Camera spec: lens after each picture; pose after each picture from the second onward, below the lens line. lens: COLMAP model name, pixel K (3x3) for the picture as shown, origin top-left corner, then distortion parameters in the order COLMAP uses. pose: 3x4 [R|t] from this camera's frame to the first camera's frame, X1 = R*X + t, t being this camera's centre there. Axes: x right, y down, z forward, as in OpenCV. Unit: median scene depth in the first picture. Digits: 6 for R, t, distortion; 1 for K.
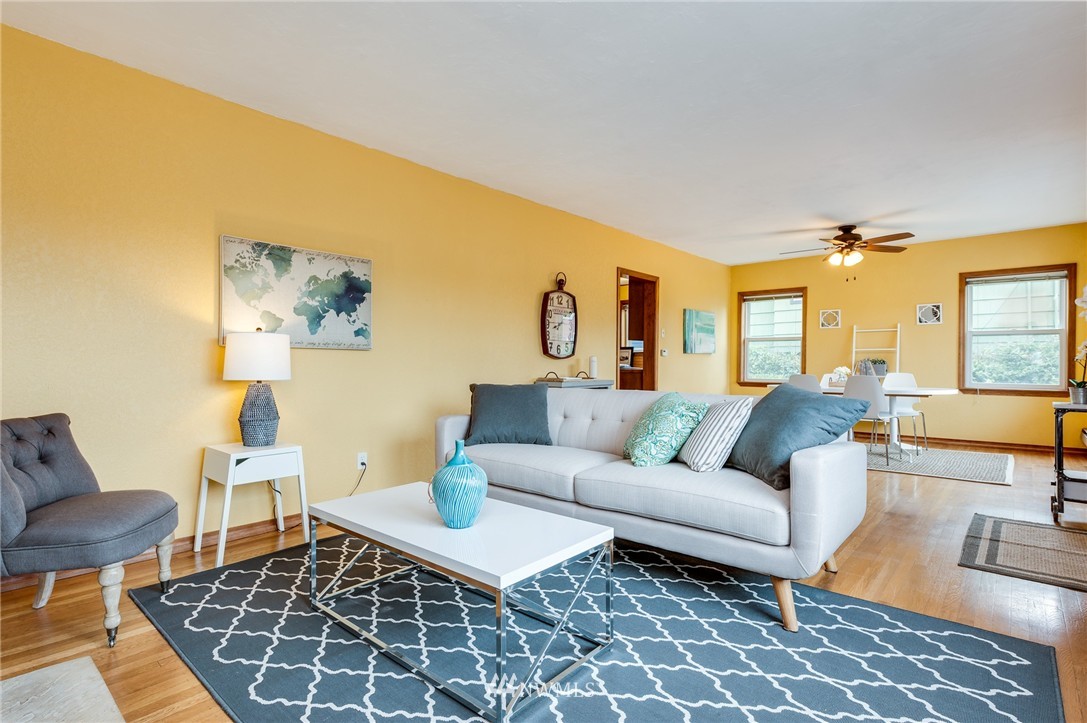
lens RADIAL K [[546.9, 0, 543.5], [0, 546.9, 361.5], [0, 0, 1]] dist [0.002104, -0.000789]
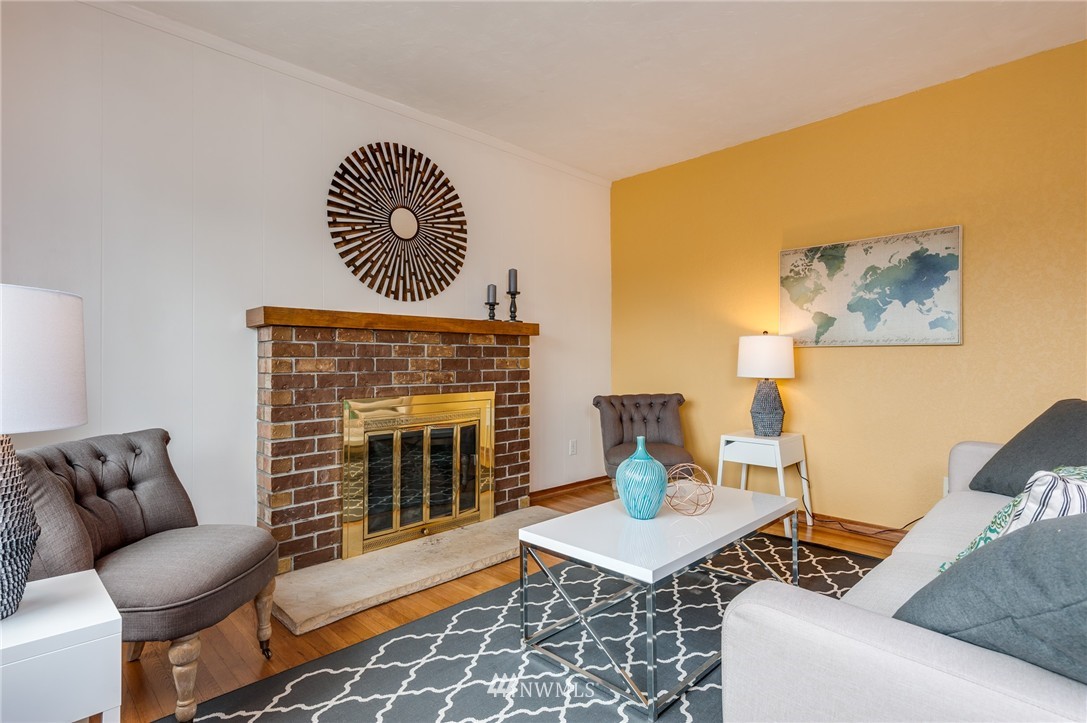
lens RADIAL K [[546.9, 0, 543.5], [0, 546.9, 361.5], [0, 0, 1]] dist [0.002104, -0.000789]
pose [[-0.050166, -0.004492, -0.998731, 0.344257], [0.011476, 0.999921, -0.005074, 0.000291], [0.998675, -0.011715, -0.050110, 0.330412]]
